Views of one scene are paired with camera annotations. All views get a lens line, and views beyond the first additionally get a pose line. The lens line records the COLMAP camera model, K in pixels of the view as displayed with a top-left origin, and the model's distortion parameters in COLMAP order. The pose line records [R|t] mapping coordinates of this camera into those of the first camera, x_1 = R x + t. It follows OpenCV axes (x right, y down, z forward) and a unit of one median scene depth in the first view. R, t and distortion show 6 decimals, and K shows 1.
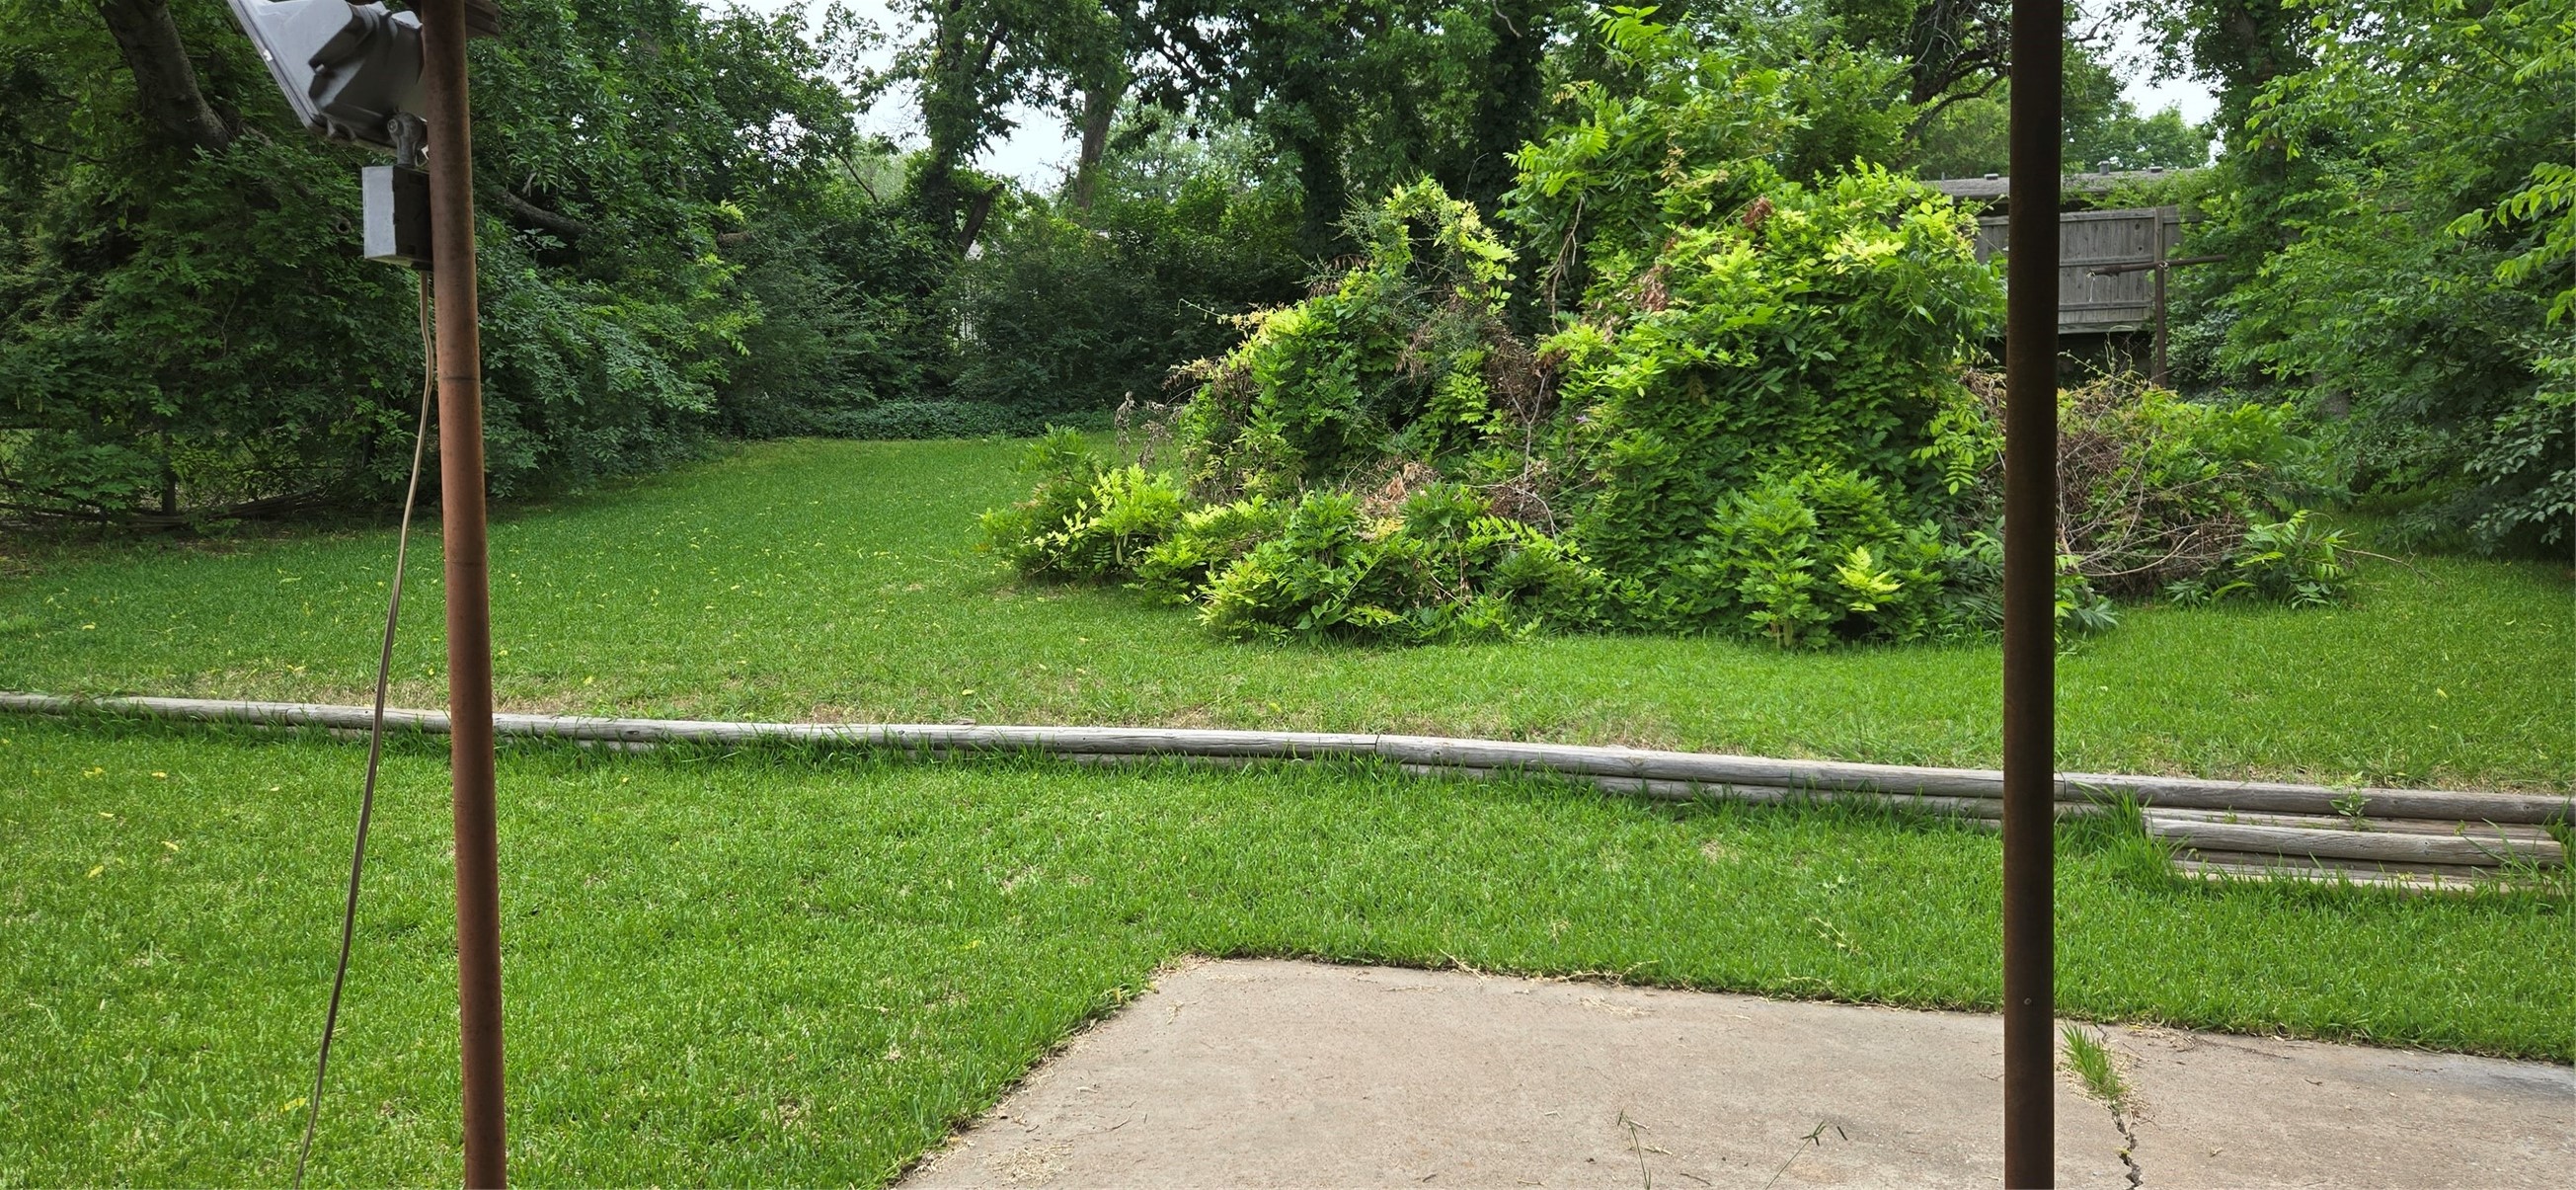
lens RADIAL K [[1681.6, 0, 1283.1], [0, 1681.6, 623.5], [0, 0, 1]] dist [0.052099, -0.045434]
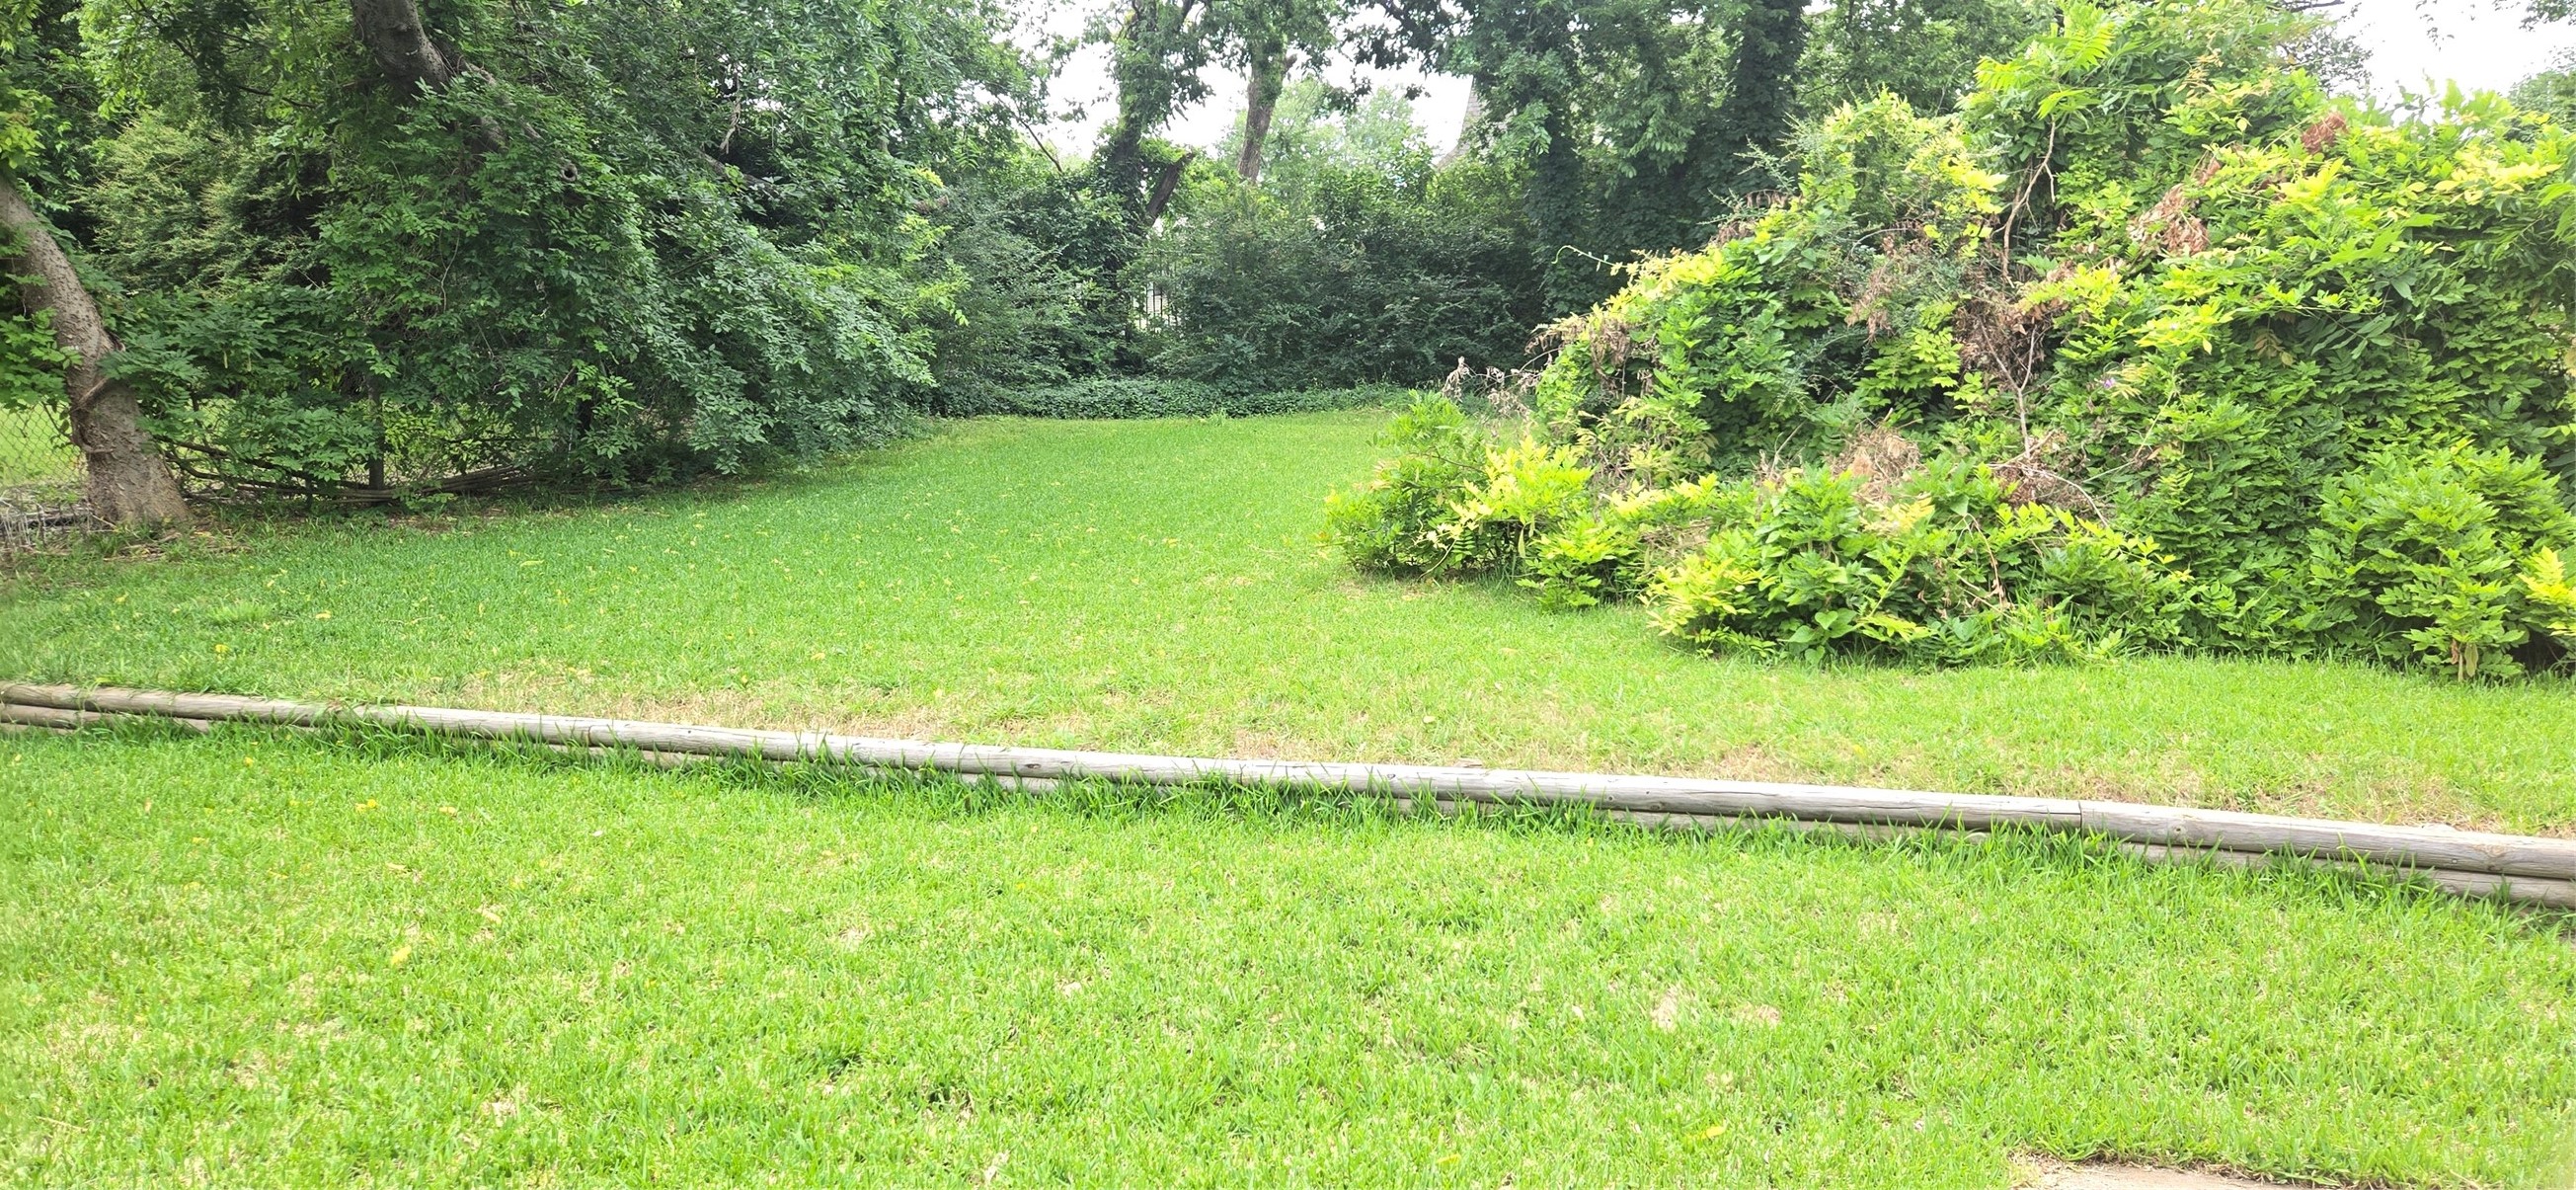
lens RADIAL K [[1714.4, 0, 1307.5], [0, 1714.4, 587.4], [0, 0, 1]] dist [0.081228, -0.075920]
pose [[0.998161, 0.014227, -0.058931, -0.120201], [-0.015206, 0.999753, -0.016199, -0.004206], [0.058686, 0.017065, 0.998131, 0.120443]]
